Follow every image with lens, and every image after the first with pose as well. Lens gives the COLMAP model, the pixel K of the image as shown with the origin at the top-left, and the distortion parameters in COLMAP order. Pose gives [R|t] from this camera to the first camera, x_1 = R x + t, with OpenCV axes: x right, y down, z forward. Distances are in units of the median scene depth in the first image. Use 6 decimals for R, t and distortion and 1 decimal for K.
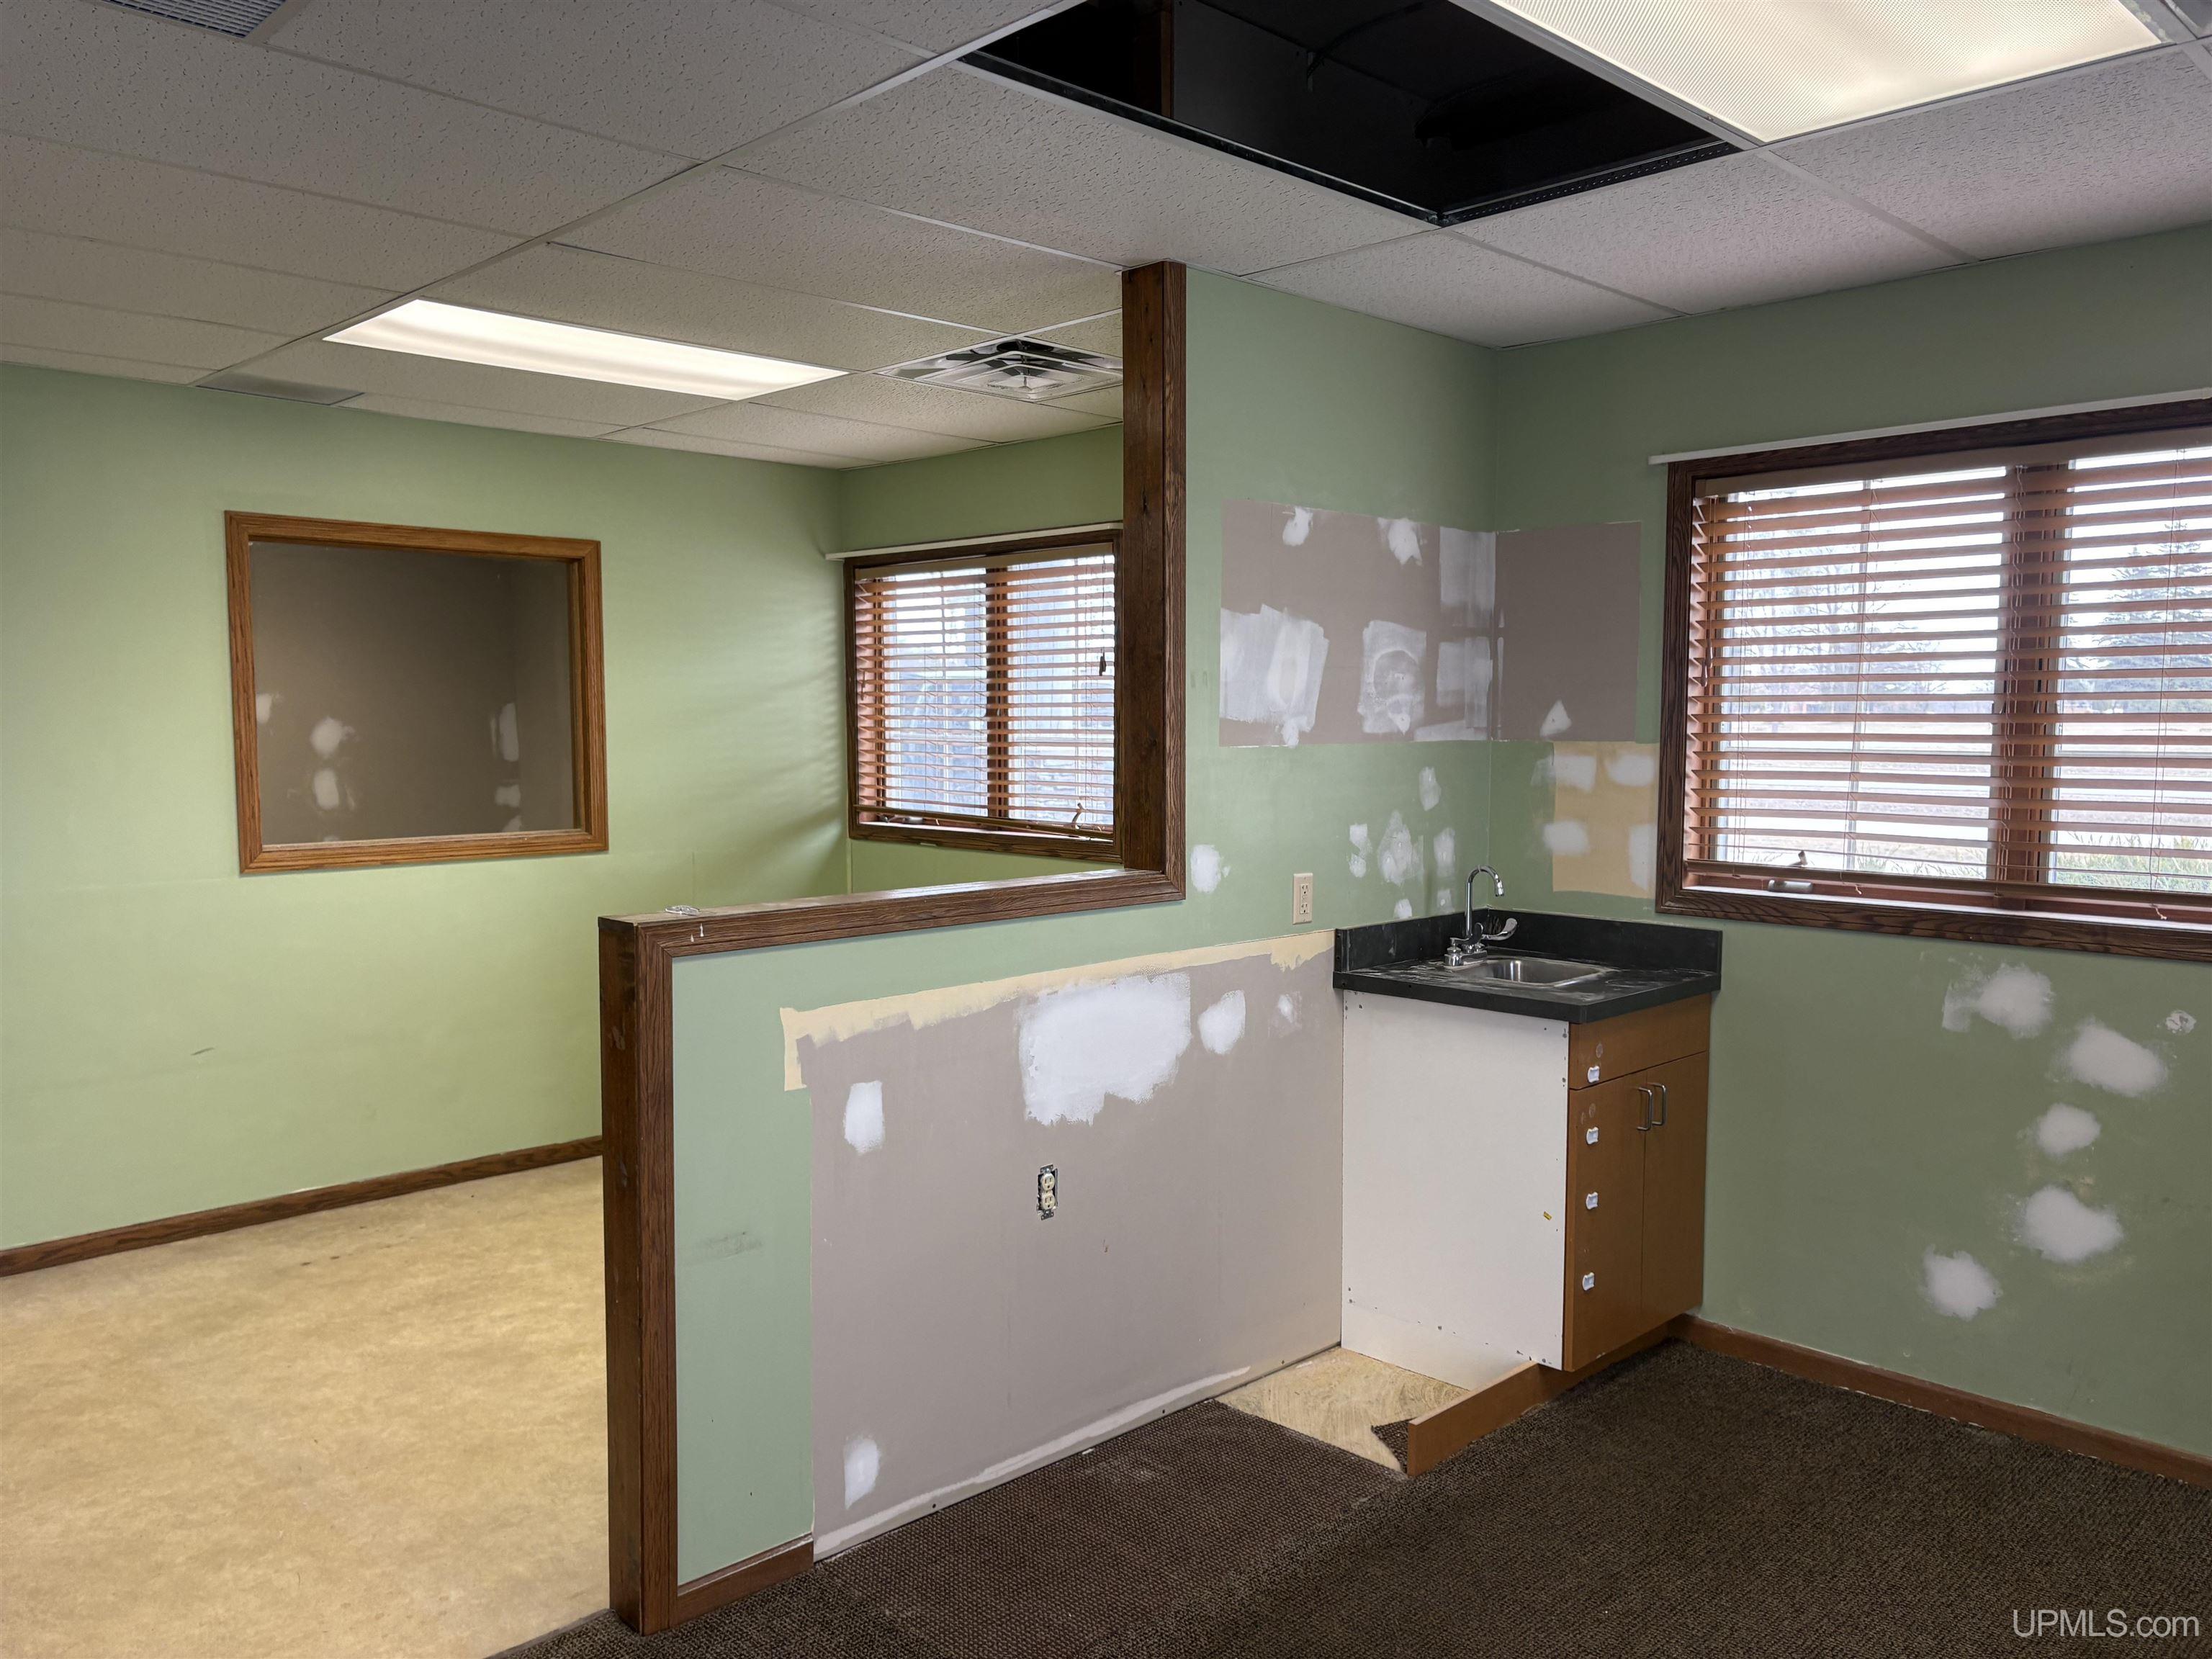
lens RADIAL K [[1681.9, 0, 1110.0], [0, 1681.9, 823.4], [0, 0, 1]] dist [0.040638, -0.016534]
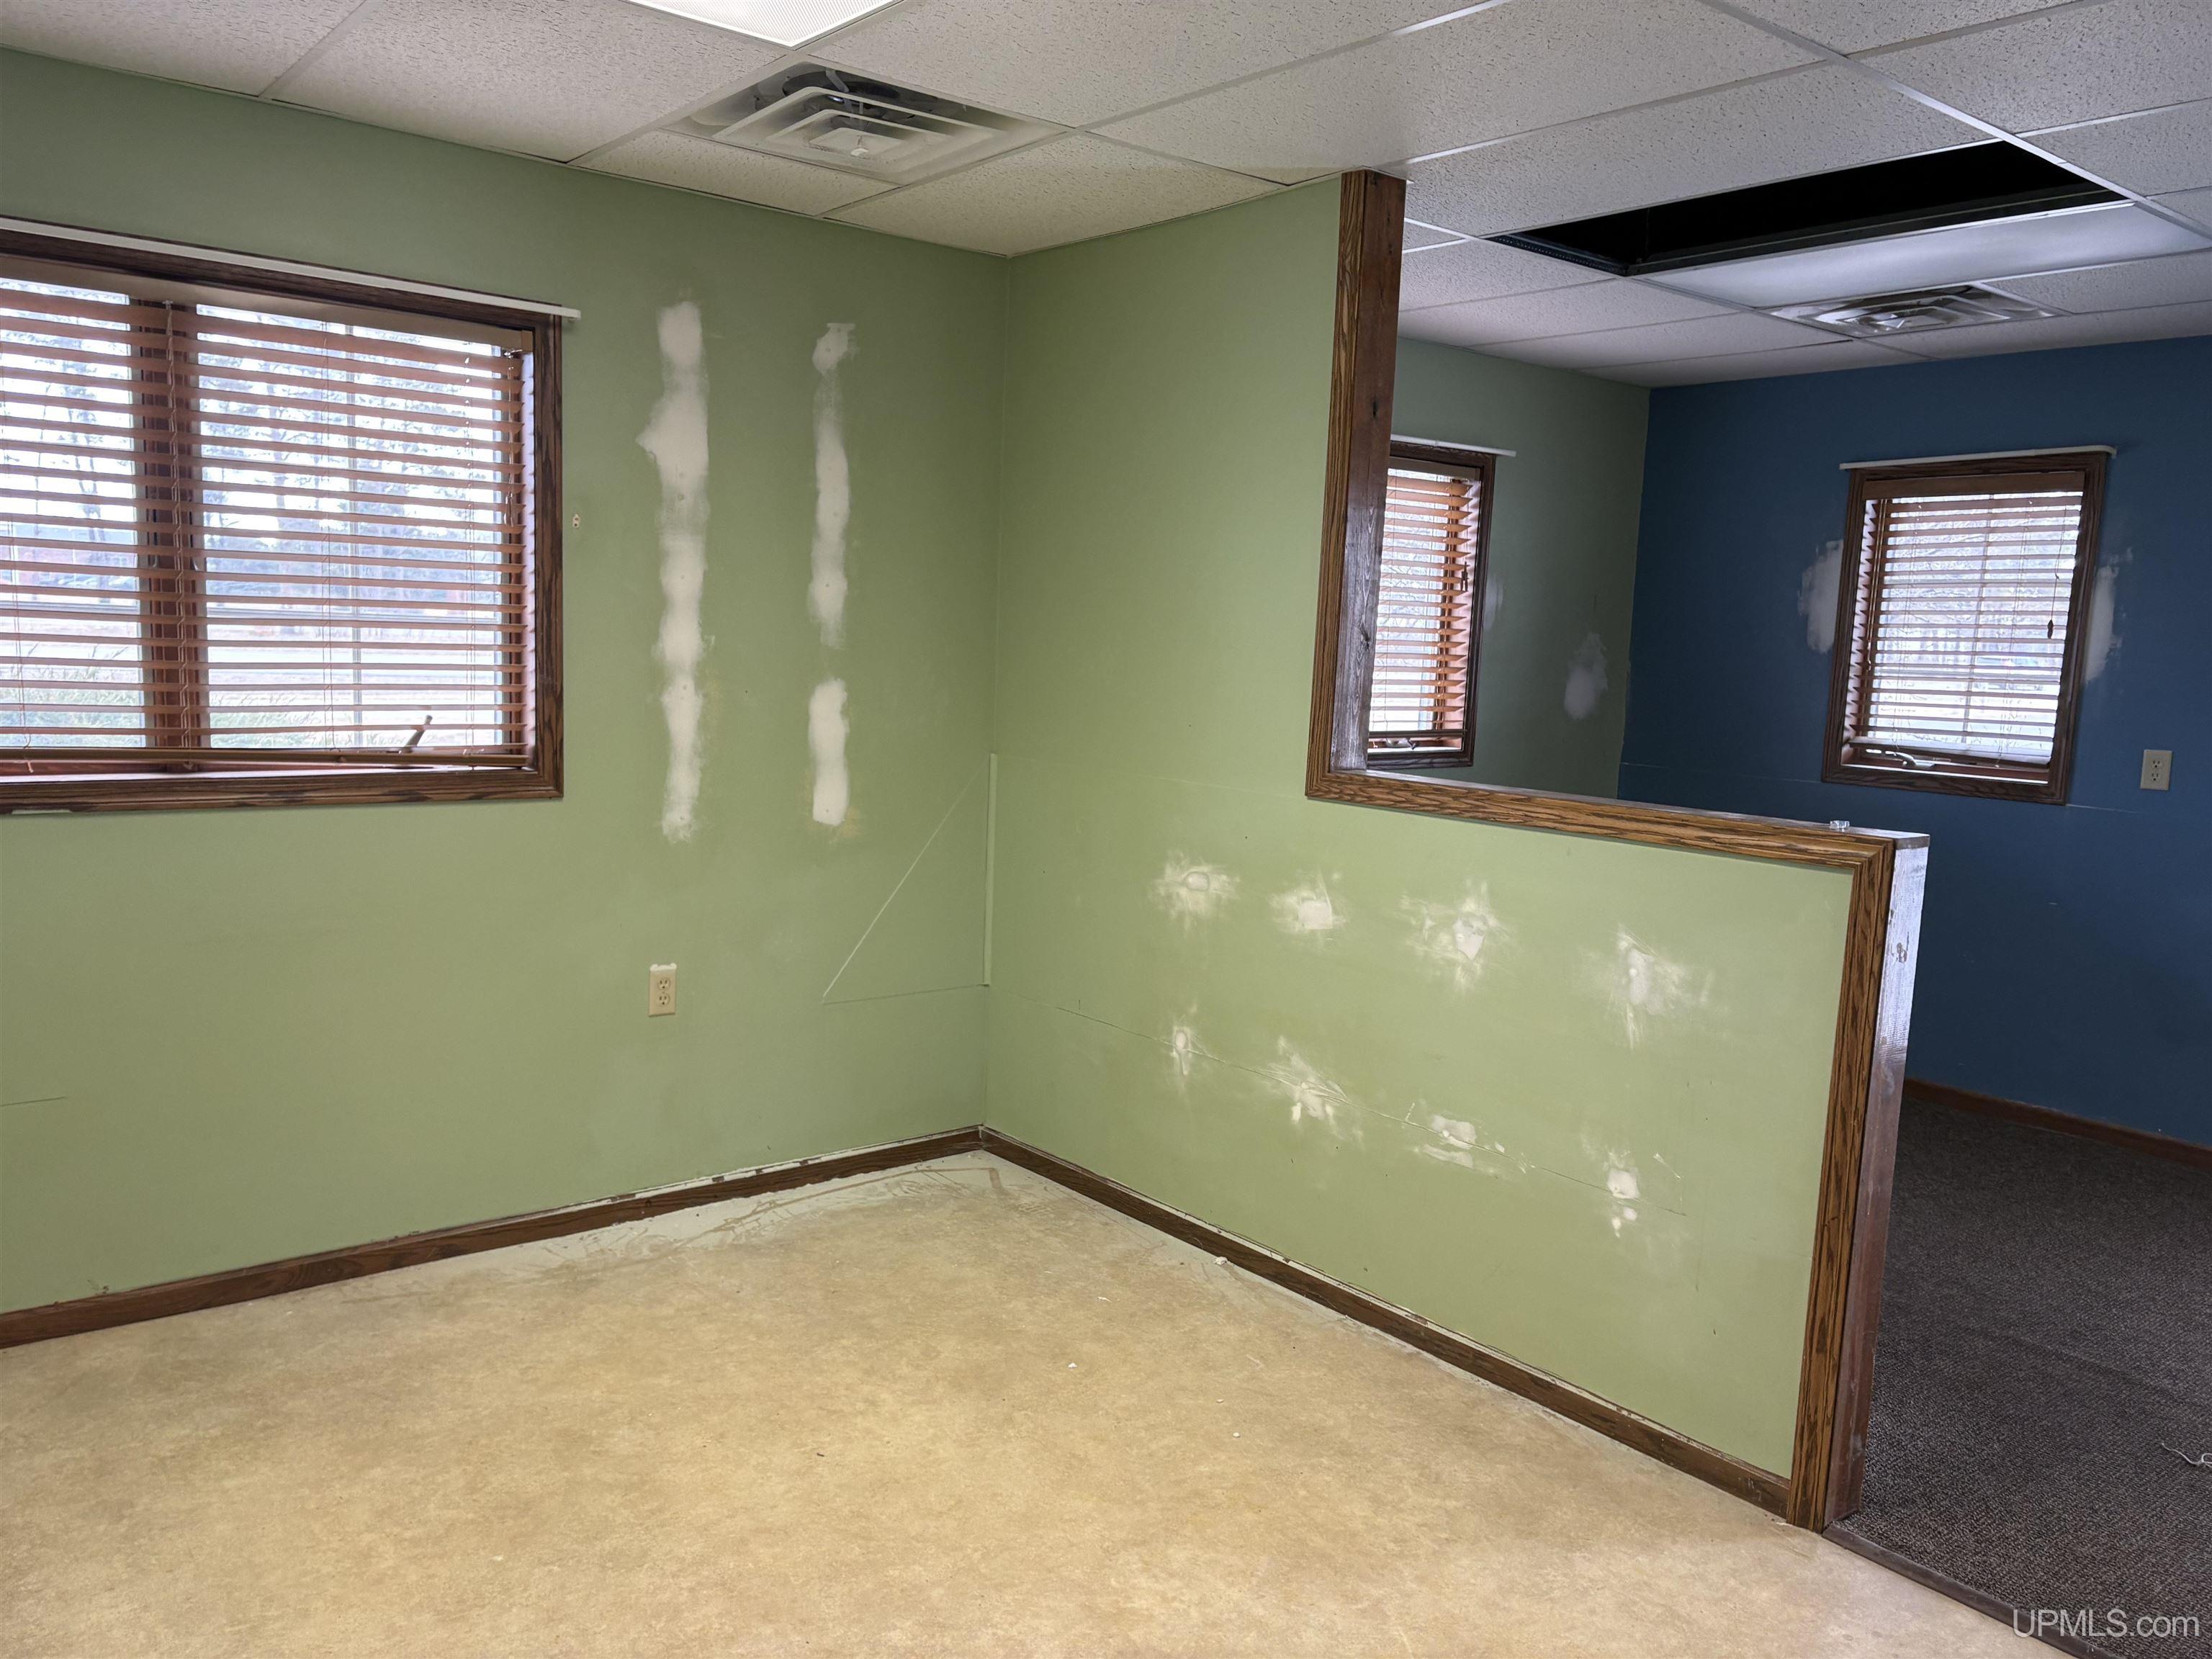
lens RADIAL K [[1681.9, 0, 1108.6], [0, 1681.9, 840.9], [0, 0, 1]] dist [0.040638, -0.016534]
pose [[0.095659, -0.127014, 0.987277, -0.646063], [0.016352, 0.991893, 0.126023, -0.042095], [-0.995280, 0.004089, 0.096961, 0.664130]]
